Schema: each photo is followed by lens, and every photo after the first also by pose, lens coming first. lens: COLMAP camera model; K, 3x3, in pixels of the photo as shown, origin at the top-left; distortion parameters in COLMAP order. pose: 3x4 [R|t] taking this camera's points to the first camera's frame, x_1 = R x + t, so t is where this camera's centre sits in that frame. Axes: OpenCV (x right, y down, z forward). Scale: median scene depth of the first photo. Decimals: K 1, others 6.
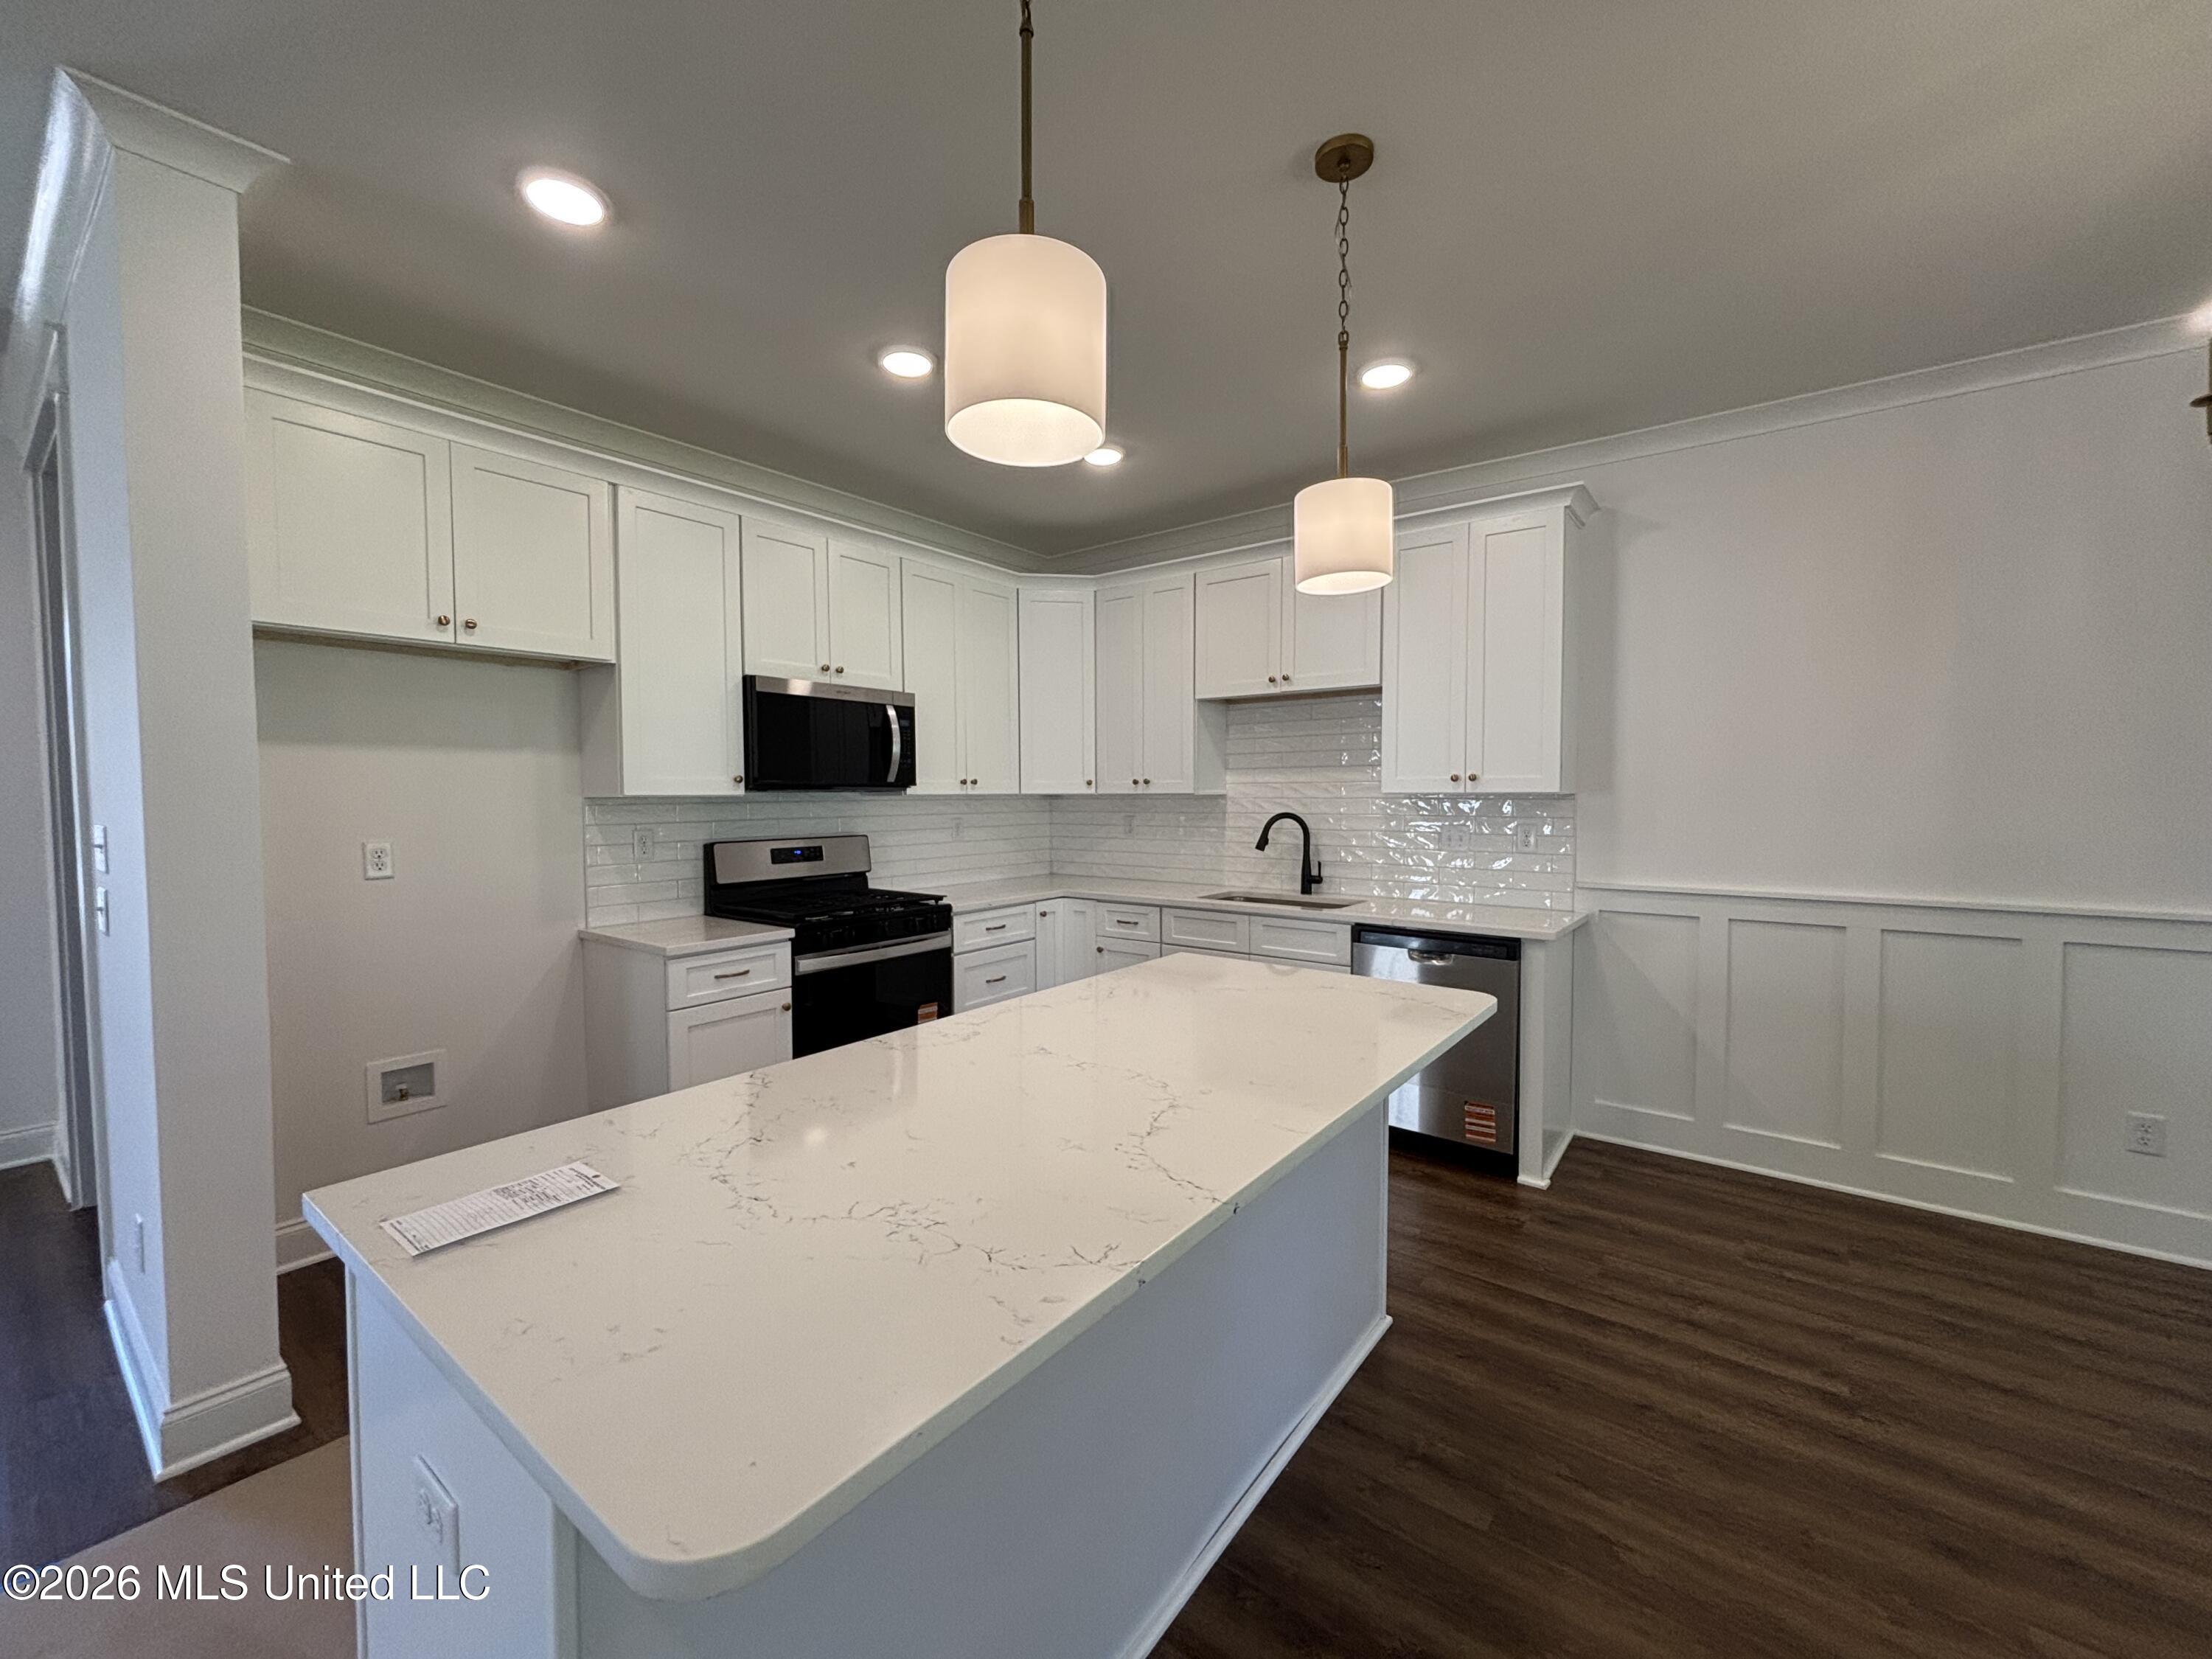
lens RADIAL K [[886.3, 0, 1110.4], [0, 886.3, 827.6], [0, 0, 1]] dist [0.002932, -0.000426]
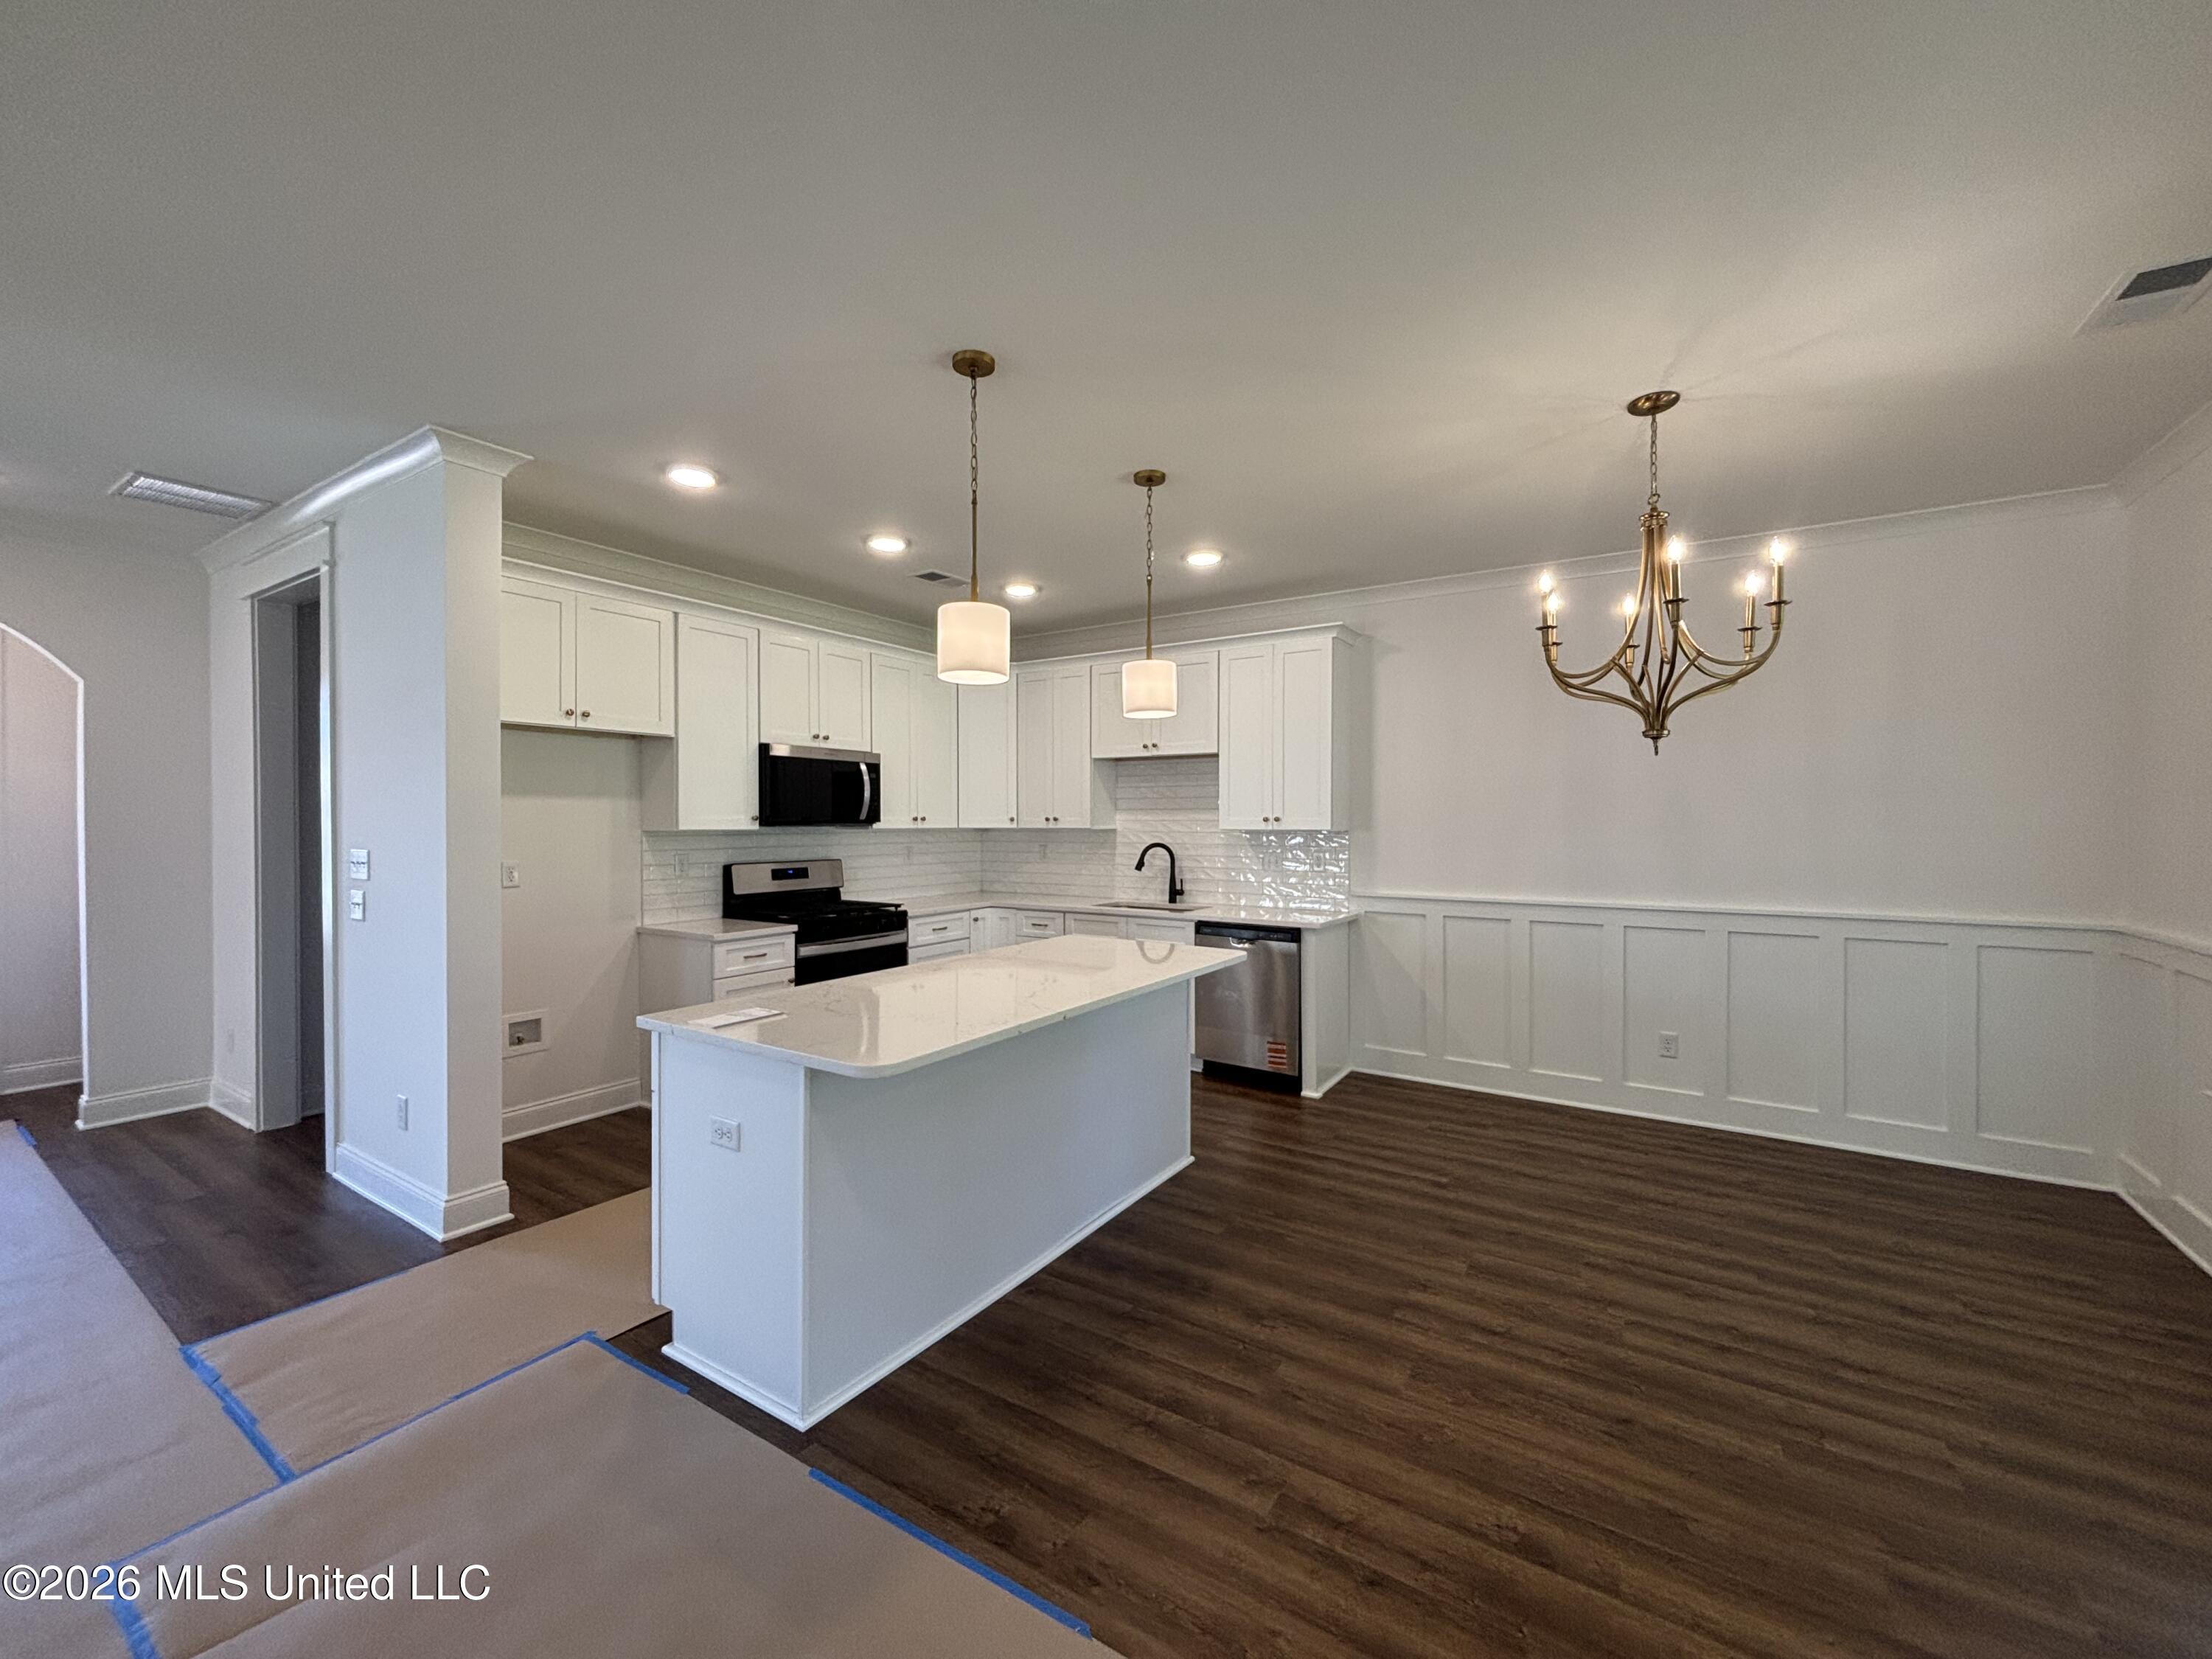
lens RADIAL K [[886.3, 0, 1110.4], [0, 886.3, 827.6], [0, 0, 1]] dist [0.002932, -0.000426]
pose [[0.997012, 0.003925, 0.077145, 0.025598], [-0.001354, 0.999443, -0.033356, 0.005662], [-0.077233, 0.033152, 0.996462, -0.395480]]
